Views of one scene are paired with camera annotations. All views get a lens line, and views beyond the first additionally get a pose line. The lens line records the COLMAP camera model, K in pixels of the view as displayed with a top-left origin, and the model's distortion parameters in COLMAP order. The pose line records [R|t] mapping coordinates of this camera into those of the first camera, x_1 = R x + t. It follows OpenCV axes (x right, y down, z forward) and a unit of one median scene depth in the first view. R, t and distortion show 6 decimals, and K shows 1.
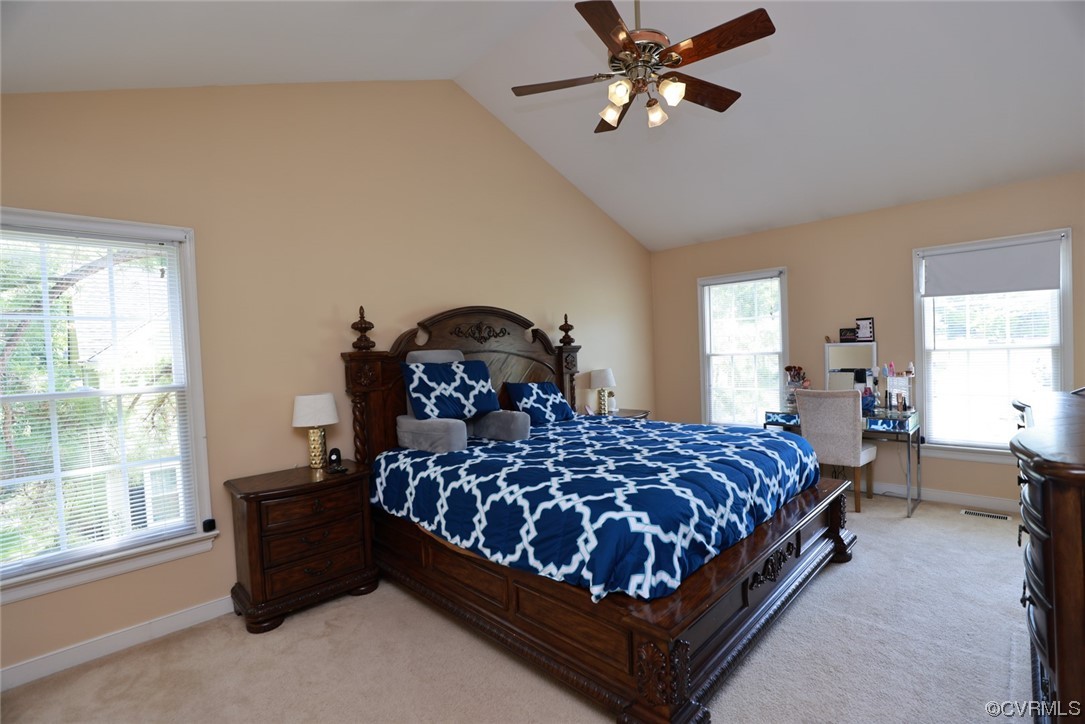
lens RADIAL K [[492.2, 0, 545.1], [0, 492.2, 365.3], [0, 0, 1]] dist [-0.035398, 0.005566]
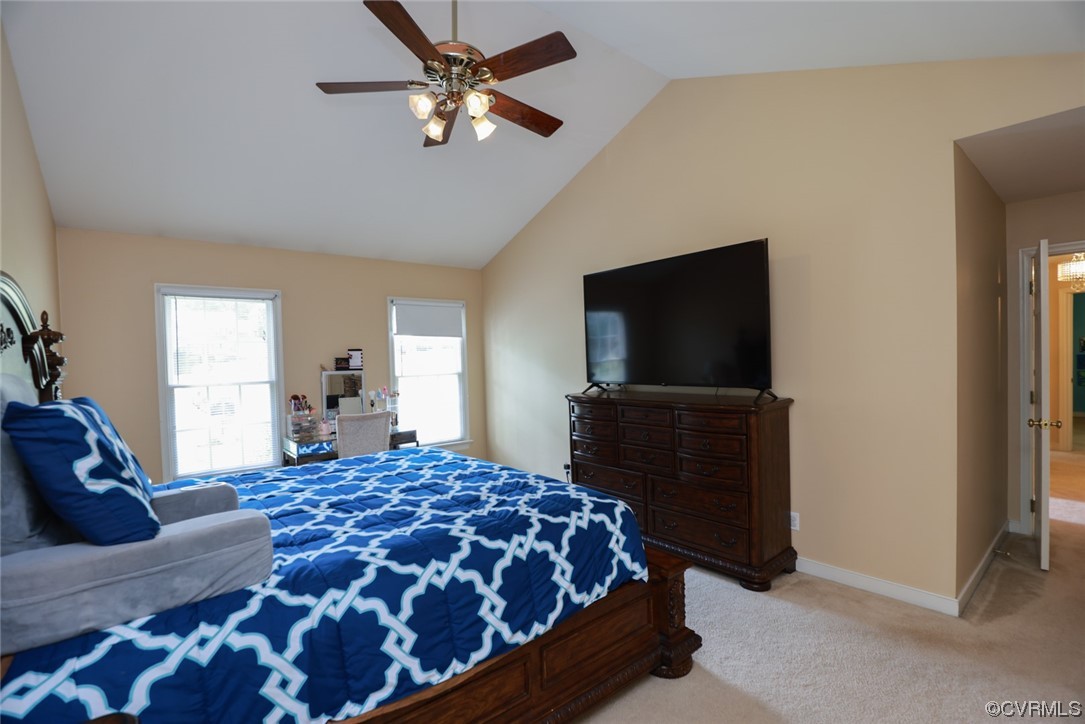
lens RADIAL K [[492.2, 0, 545.1], [0, 492.2, 365.3], [0, 0, 1]] dist [-0.035398, 0.005566]
pose [[0.103419, 0.023996, 0.994348, -0.529577], [0.051029, 0.998264, -0.029398, -0.003637], [-0.993328, 0.053781, 0.102015, 0.532145]]
